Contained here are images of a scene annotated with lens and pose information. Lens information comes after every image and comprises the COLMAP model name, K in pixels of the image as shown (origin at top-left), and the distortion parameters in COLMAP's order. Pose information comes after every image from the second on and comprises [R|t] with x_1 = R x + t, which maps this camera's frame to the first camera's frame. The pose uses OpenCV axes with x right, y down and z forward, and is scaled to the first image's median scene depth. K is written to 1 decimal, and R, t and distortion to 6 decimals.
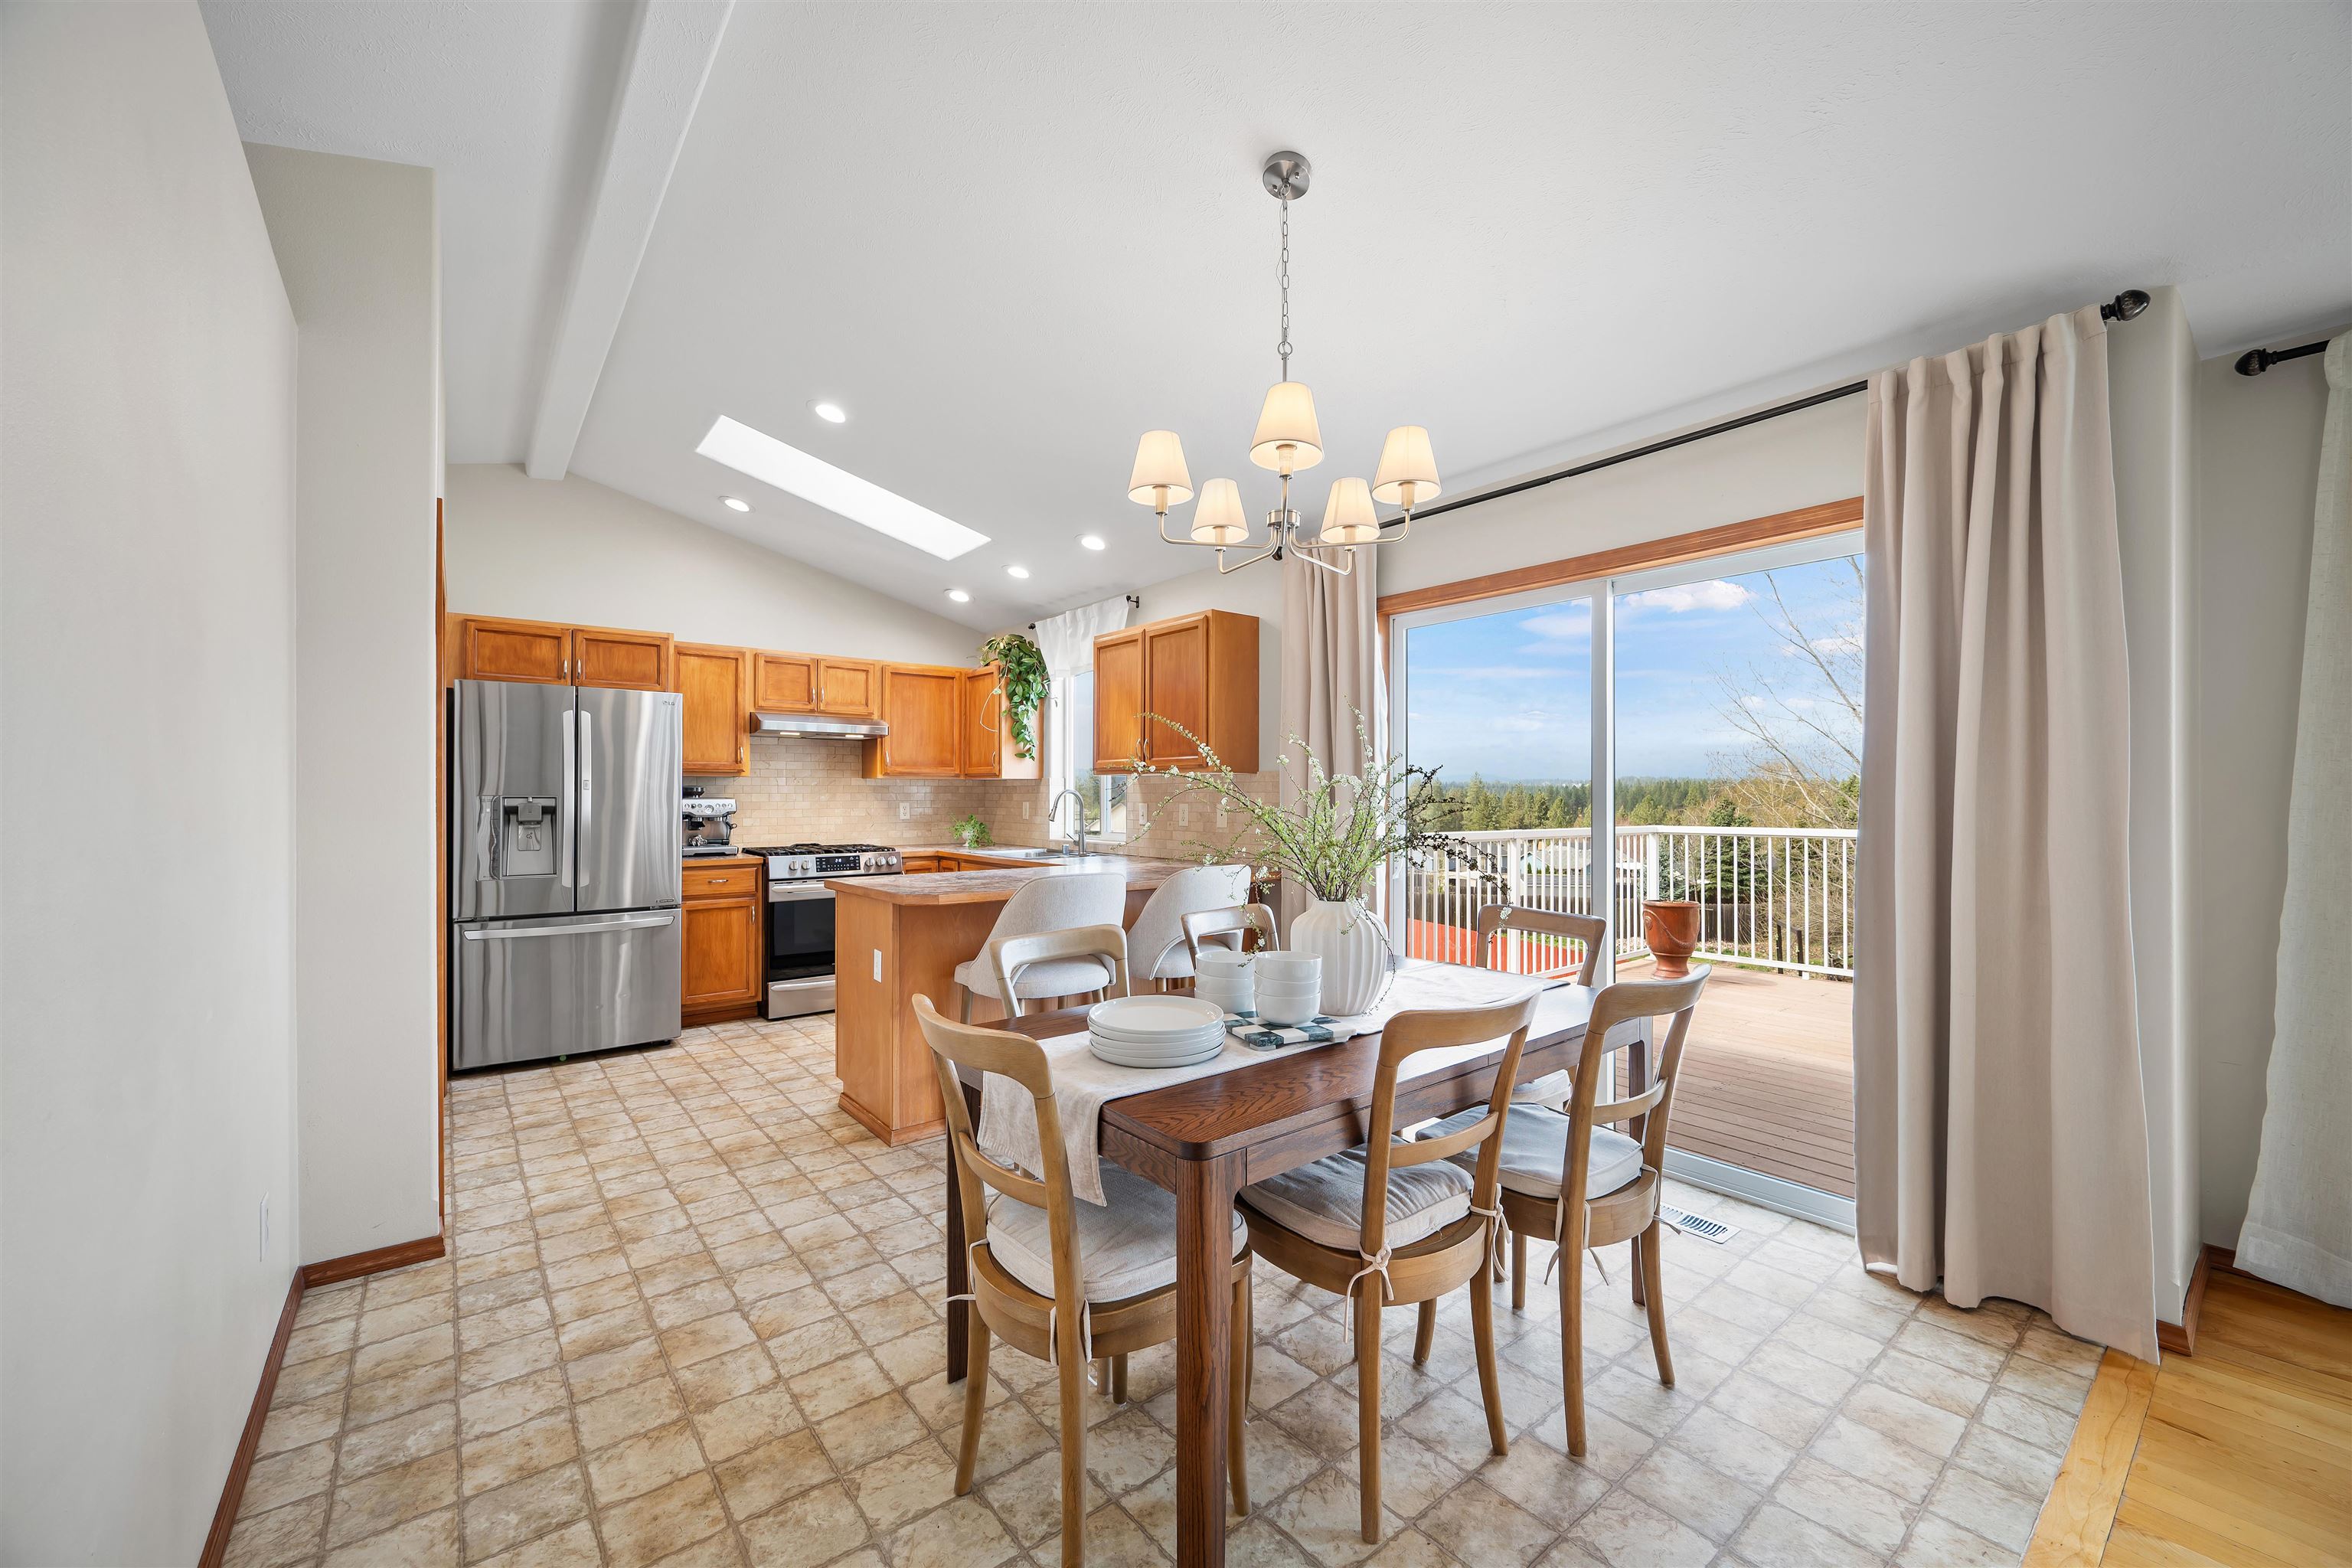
lens RADIAL K [[918.2, 0, 1184.9], [0, 918.2, 792.4], [0, 0, 1]] dist [-0.000961, 0.000288]
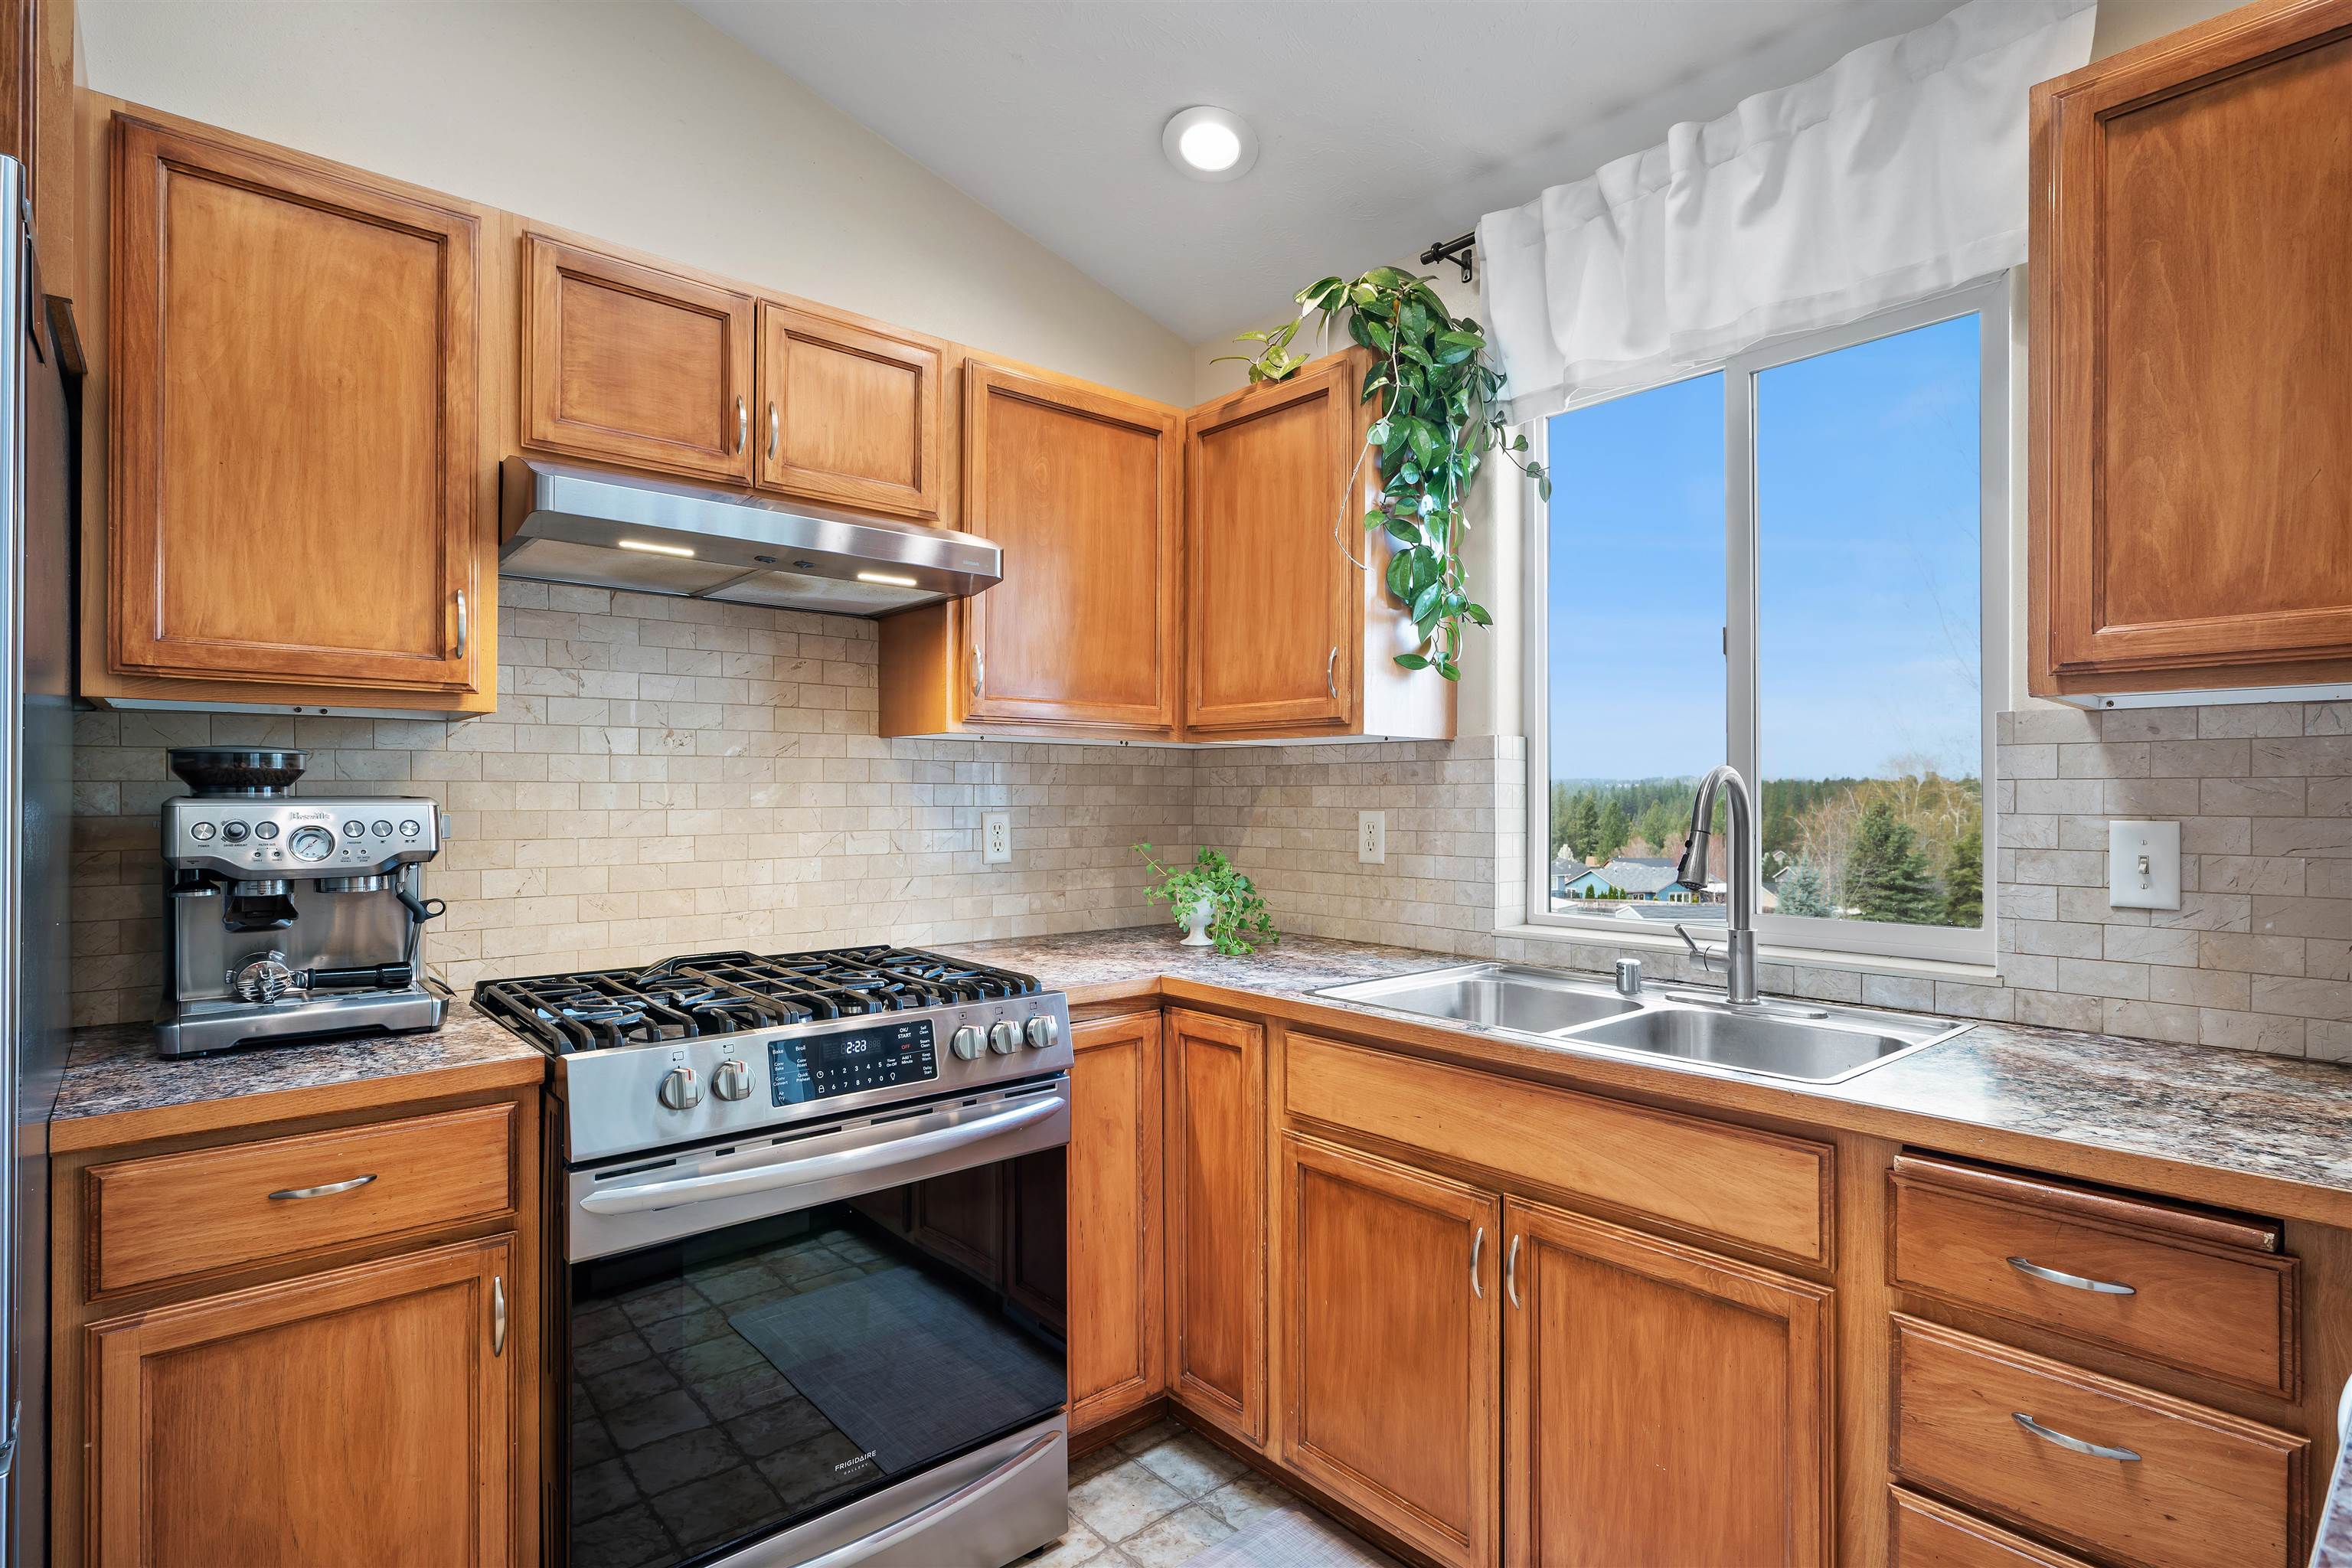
lens RADIAL K [[1157.7, 0, 1184.5], [0, 1157.7, 794.5], [0, 0, 1]] dist [0.001614, -0.001044]
pose [[0.999137, 0.000962, 0.041525, -0.315207], [-0.000976, 0.999999, 0.000335, 0.005177], [-0.041525, -0.000375, 0.999137, 0.712555]]
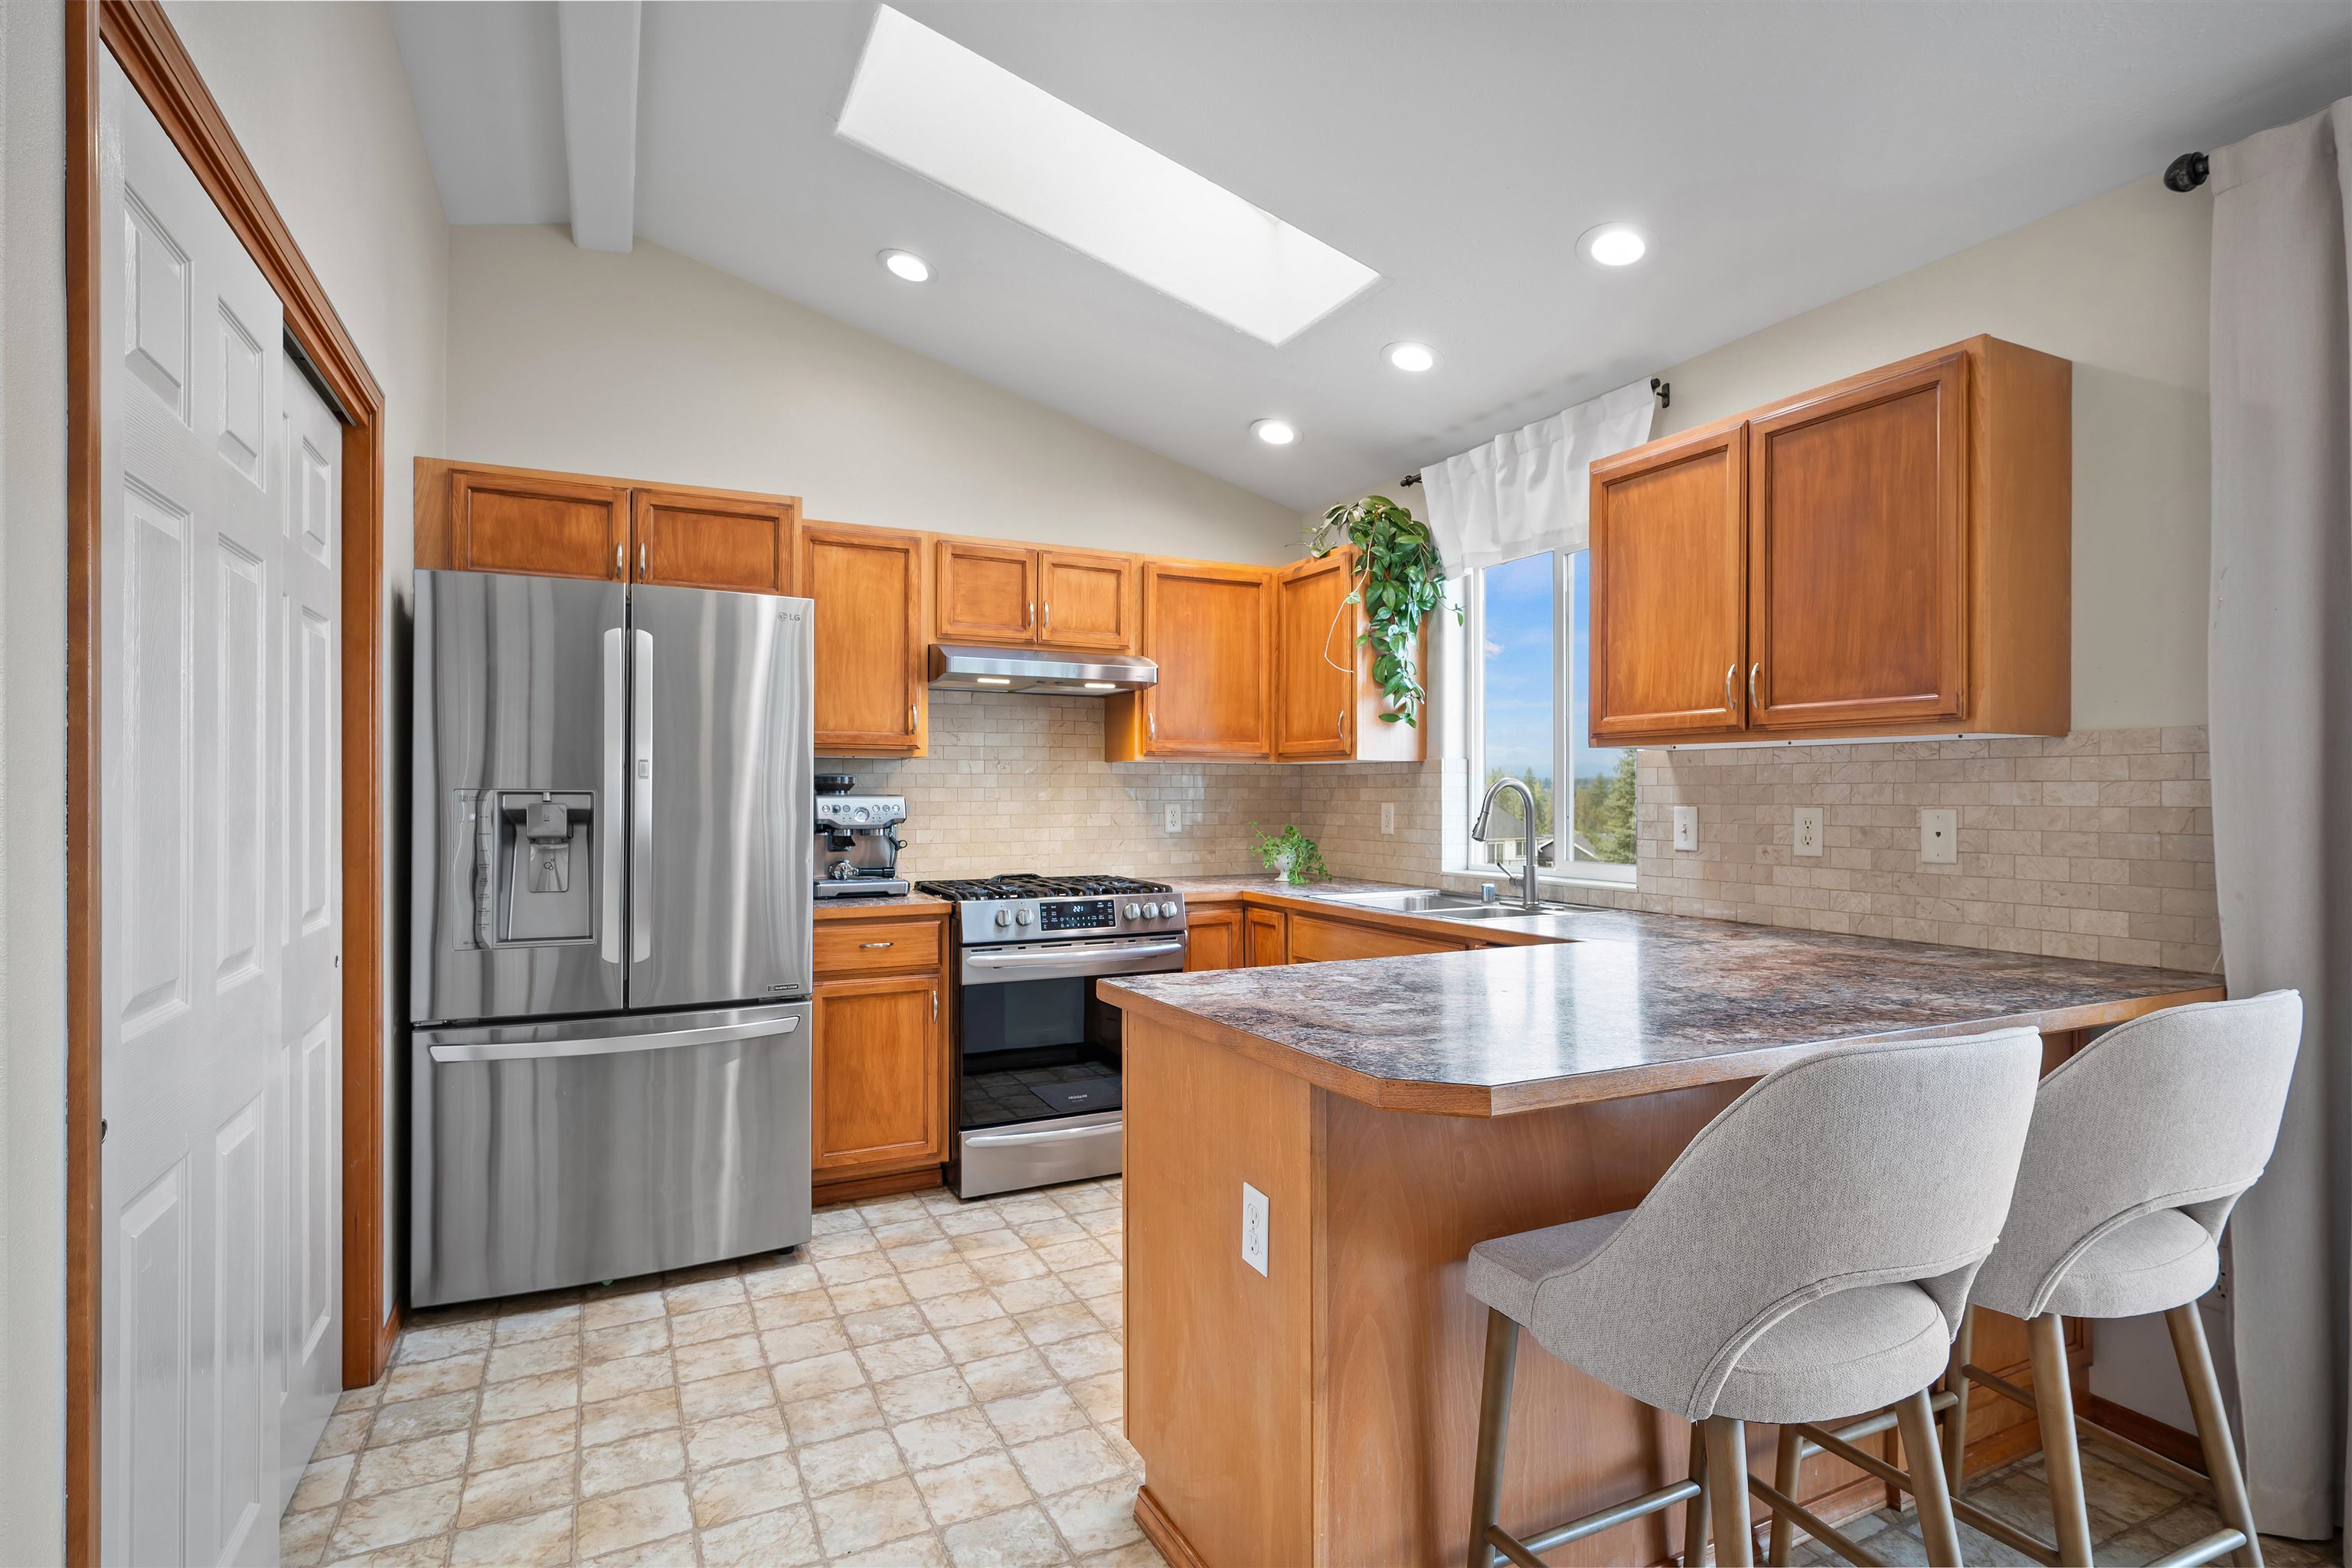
lens RADIAL K [[1157.7, 0, 1189.1], [0, 1157.7, 793.1], [0, 0, 1]] dist [0.001614, -0.001044]
pose [[0.978086, 0.000184, -0.208203, -0.176435], [0.000068, 0.999999, 0.001202, 0.004176], [0.208203, -0.001190, 0.978085, 0.352383]]
